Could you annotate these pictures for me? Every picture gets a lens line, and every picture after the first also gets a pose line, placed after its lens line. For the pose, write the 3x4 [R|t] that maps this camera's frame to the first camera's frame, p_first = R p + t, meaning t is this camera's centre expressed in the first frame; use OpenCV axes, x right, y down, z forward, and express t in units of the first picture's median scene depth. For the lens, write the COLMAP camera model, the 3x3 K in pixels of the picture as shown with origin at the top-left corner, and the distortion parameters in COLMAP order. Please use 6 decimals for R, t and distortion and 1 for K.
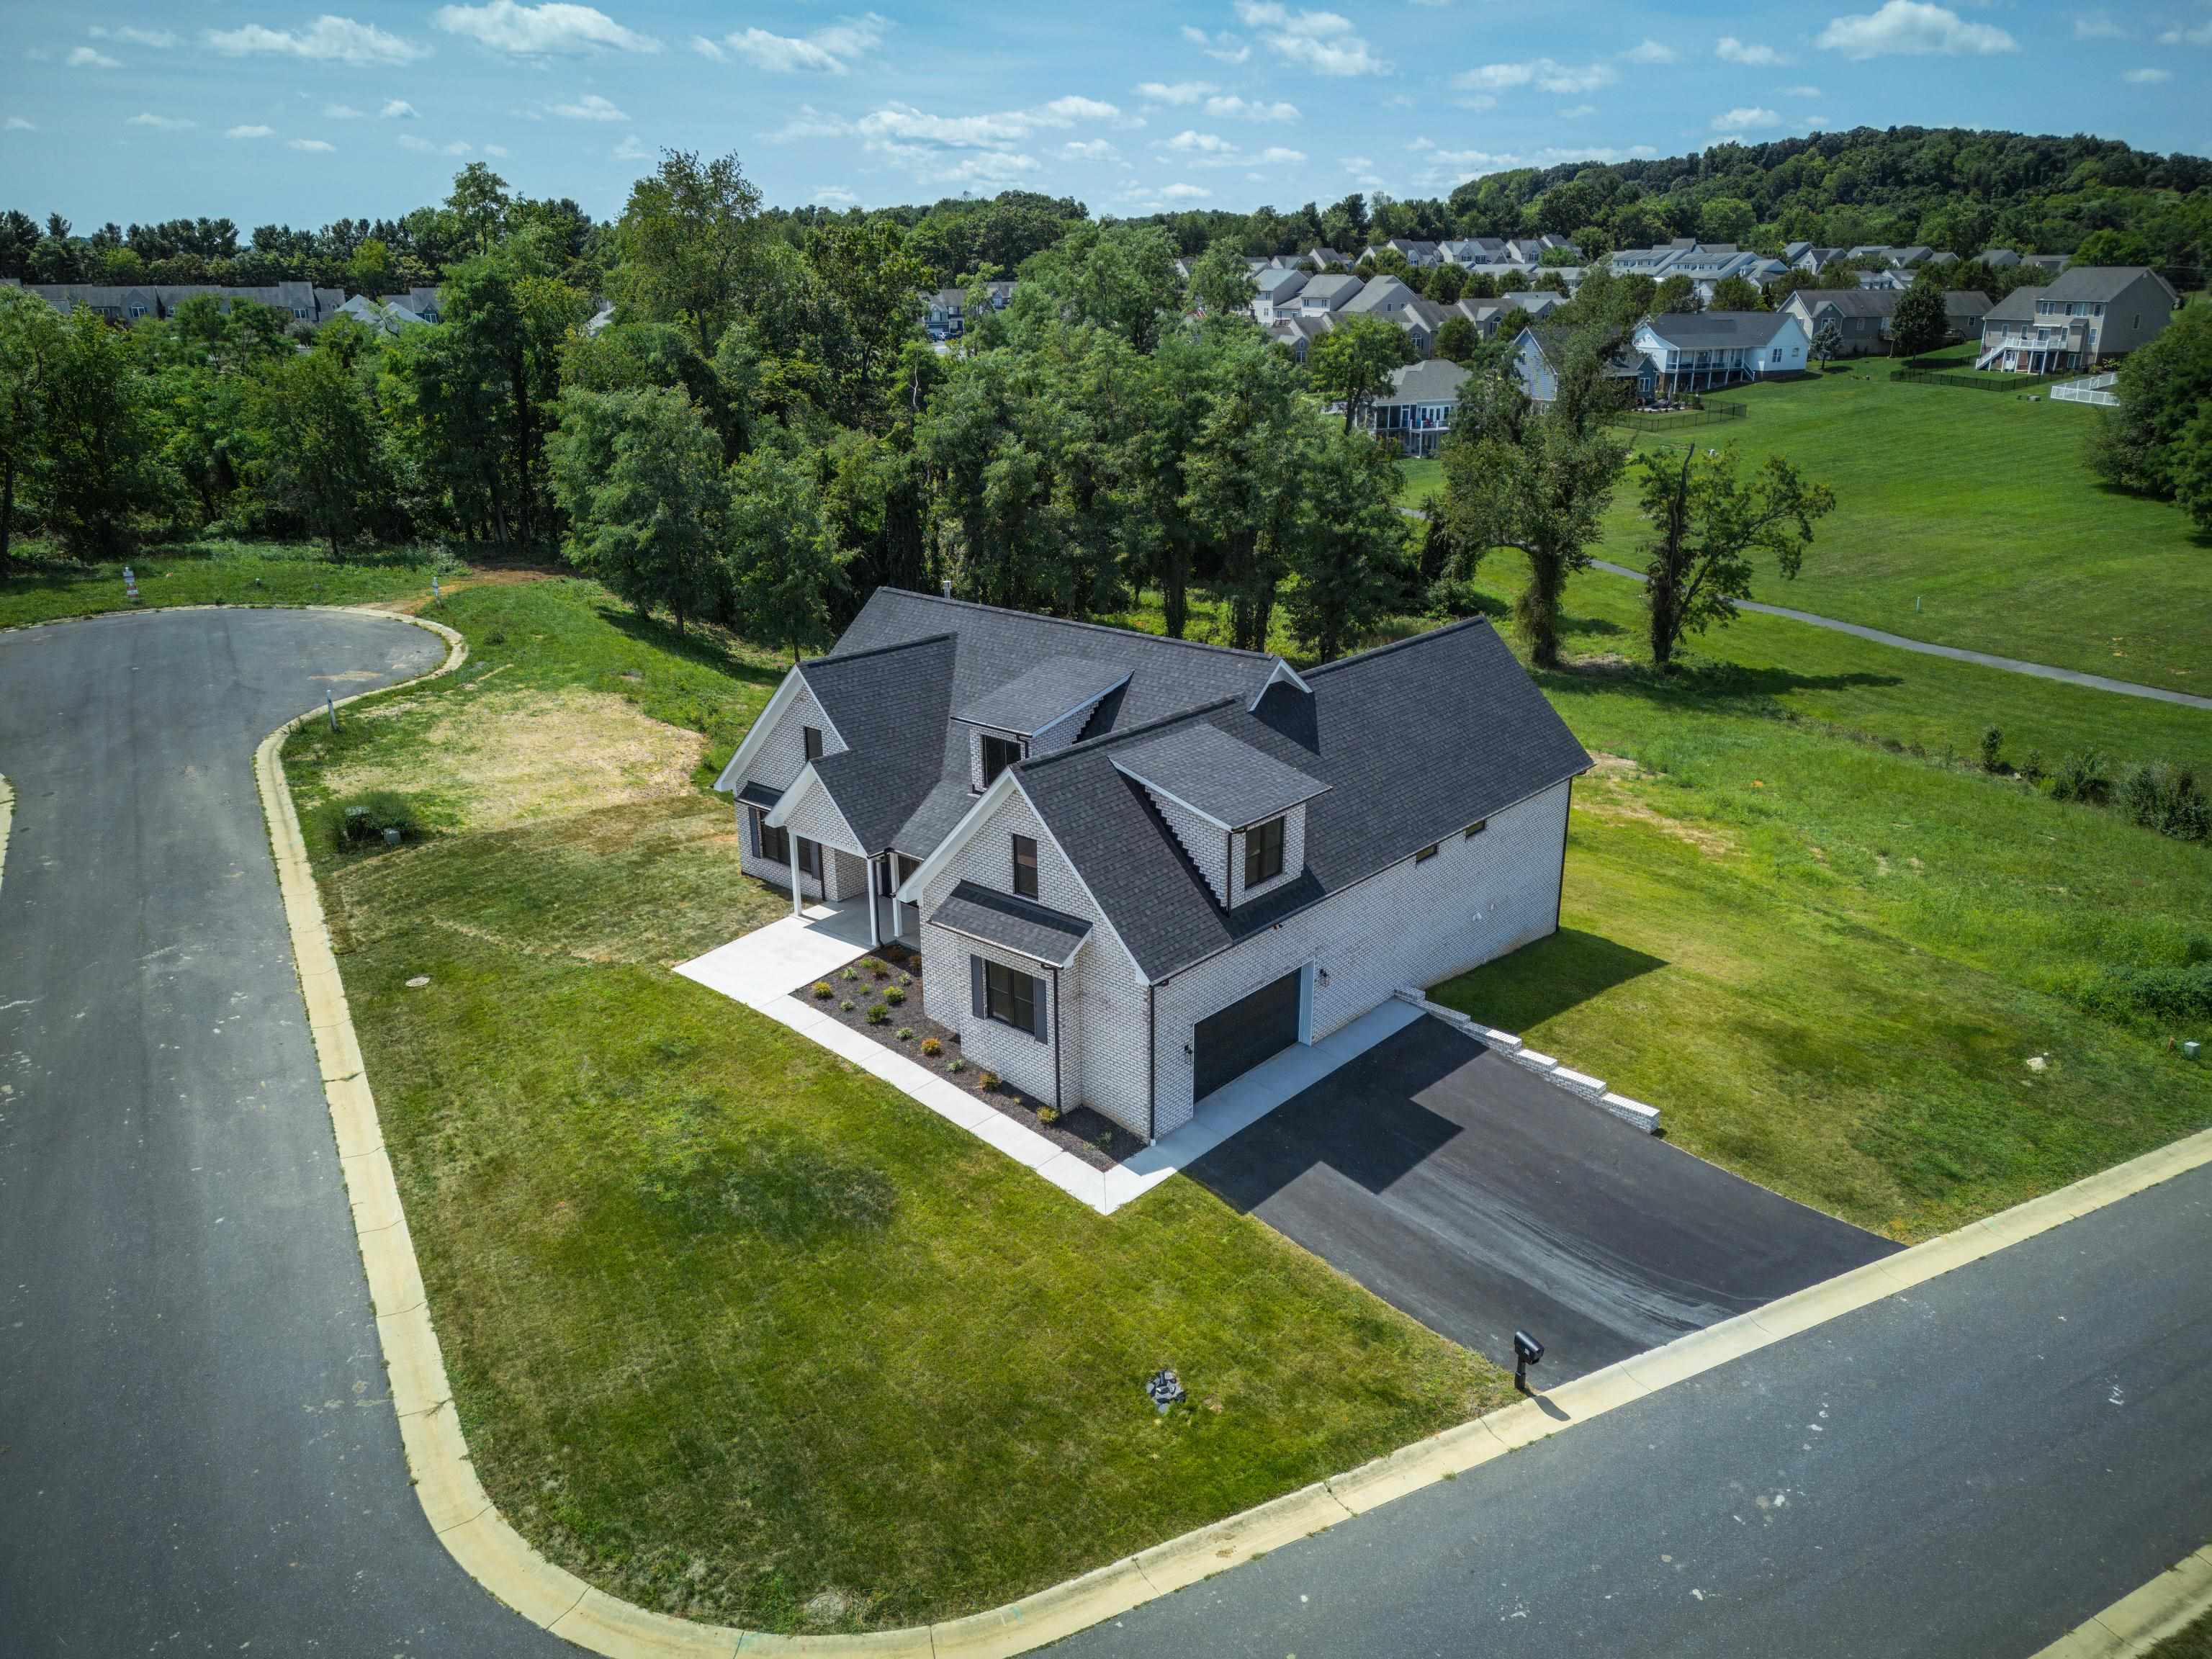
lens RADIAL K [[1597.7, 0, 1113.9], [0, 1597.7, 822.5], [0, 0, 1]] dist [0.032465, -0.043682]
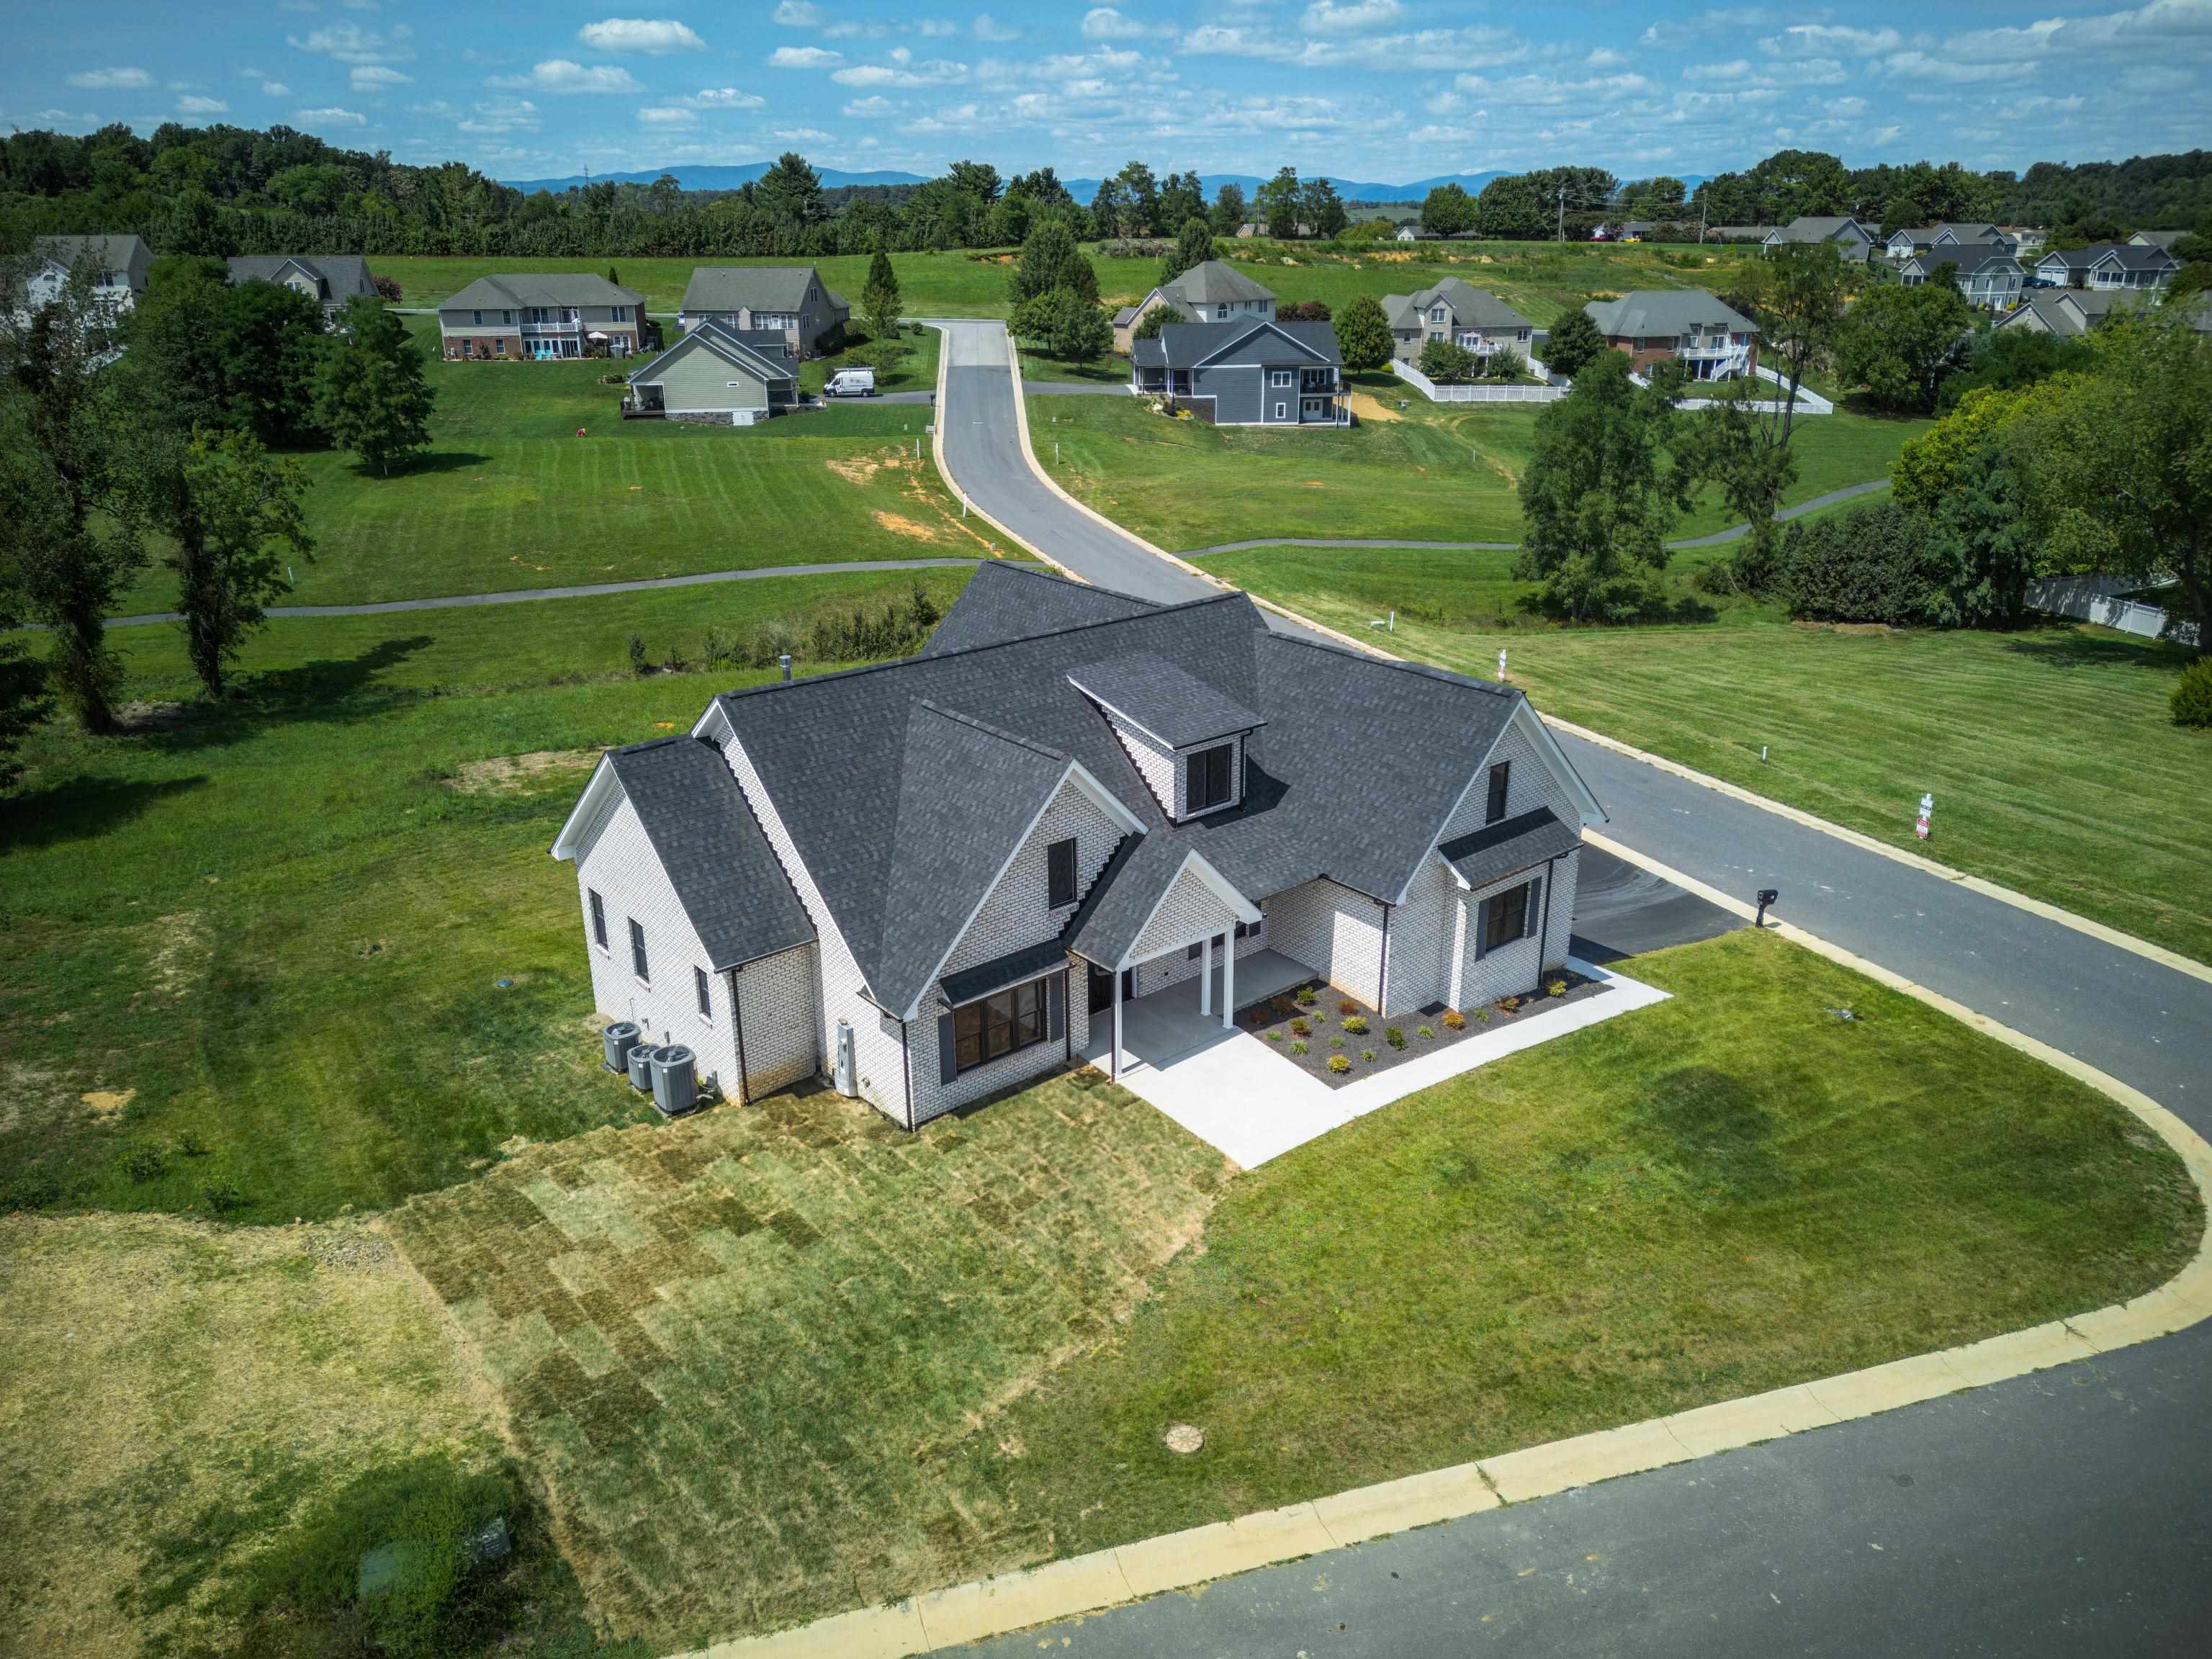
lens RADIAL K [[1597.7, 0, 1118.3], [0, 1597.7, 818.8], [0, 0, 1]] dist [0.032465, -0.043682]
pose [[0.158755, -0.342718, 0.925927, -0.701367], [0.322759, 0.904309, 0.279378, -0.215991], [-0.933072, 0.254498, 0.254179, 0.632318]]
